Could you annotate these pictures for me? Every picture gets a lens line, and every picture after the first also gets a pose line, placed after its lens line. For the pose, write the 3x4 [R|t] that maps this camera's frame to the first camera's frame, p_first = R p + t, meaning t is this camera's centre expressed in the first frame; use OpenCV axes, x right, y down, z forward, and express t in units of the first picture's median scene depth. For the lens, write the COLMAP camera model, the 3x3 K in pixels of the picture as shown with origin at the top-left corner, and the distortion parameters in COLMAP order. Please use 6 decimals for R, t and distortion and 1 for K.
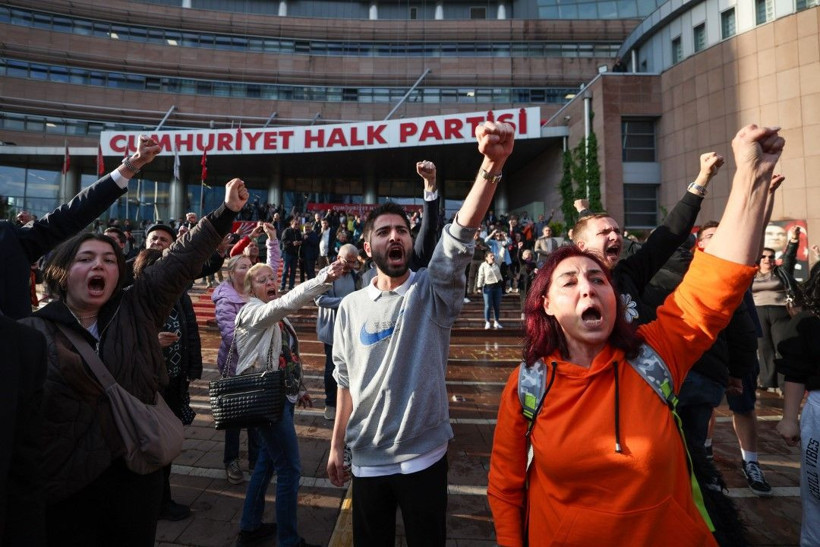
lens RADIAL K [[460.0, 0, 410.0], [0, 460.0, 273.5], [0, 0, 1]] dist [-0.016631, 0.034416]
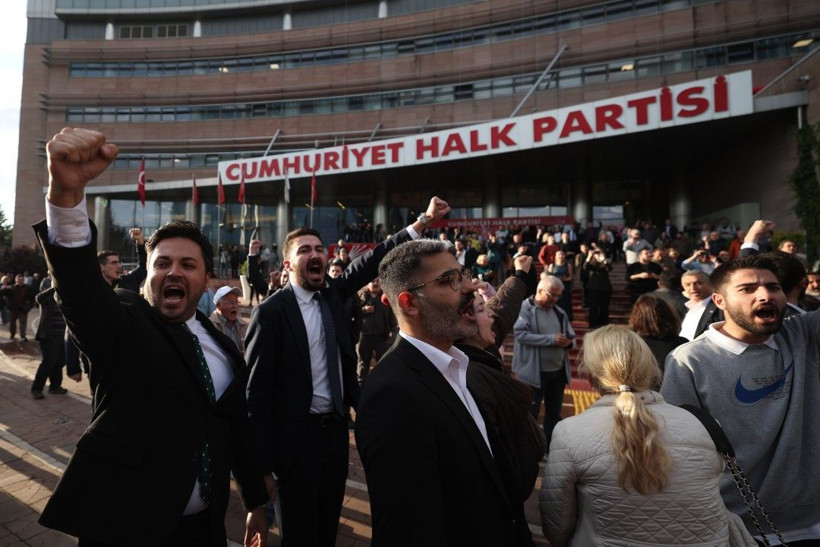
lens RADIAL K [[460.0, 0, 410.0], [0, 460.0, 273.5], [0, 0, 1]] dist [-0.016631, 0.034416]
pose [[0.910412, -0.004715, -0.413677, 0.135641], [-0.015173, 0.998882, -0.044777, -0.011556], [0.413425, 0.047042, 0.909322, 0.201169]]
